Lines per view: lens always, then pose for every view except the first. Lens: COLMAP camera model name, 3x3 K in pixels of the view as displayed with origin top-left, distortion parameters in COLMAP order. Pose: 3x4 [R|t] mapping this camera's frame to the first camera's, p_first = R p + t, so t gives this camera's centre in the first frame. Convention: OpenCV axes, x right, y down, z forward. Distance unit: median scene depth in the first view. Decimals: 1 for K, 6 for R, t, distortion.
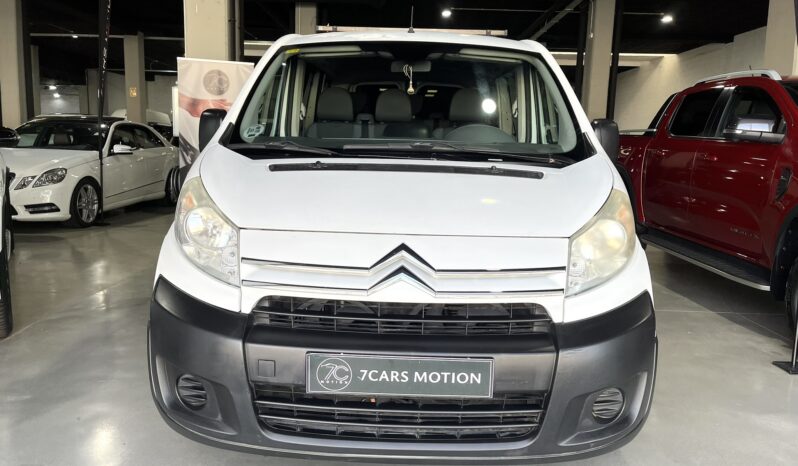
lens RADIAL K [[600.7, 0, 397.9], [0, 600.7, 250.2], [0, 0, 1]] dist [0.086841, -0.118819]
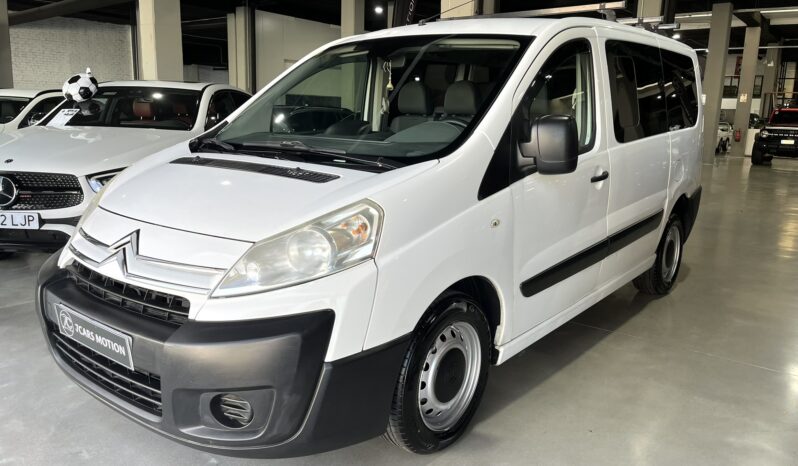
lens RADIAL K [[600.7, 0, 397.9], [0, 600.7, 250.2], [0, 0, 1]] dist [0.086841, -0.118819]
pose [[0.788048, 0.128397, -0.602075, 1.077773], [-0.110705, 0.991621, 0.066571, -0.101243], [0.605578, 0.014192, 0.795659, 0.337985]]
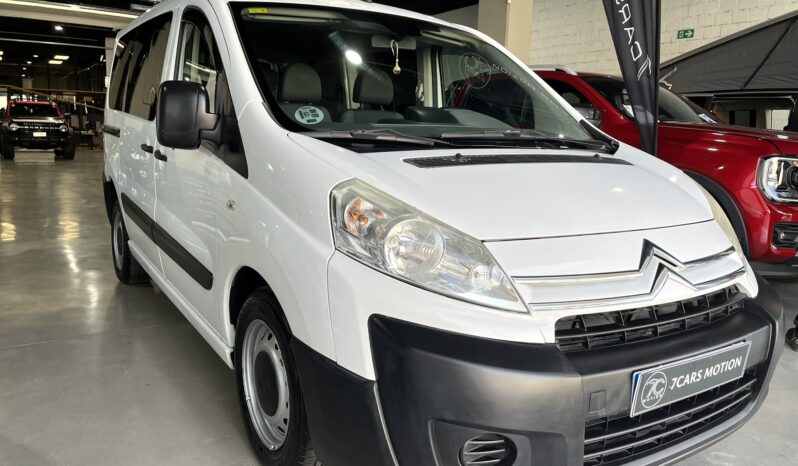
lens RADIAL K [[600.7, 0, 397.9], [0, 600.7, 250.2], [0, 0, 1]] dist [0.086841, -0.118819]
pose [[0.833278, -0.109866, 0.541828, -0.793124], [0.090524, 0.993942, 0.062324, -0.084583], [-0.545393, -0.002885, 0.838175, 0.386915]]
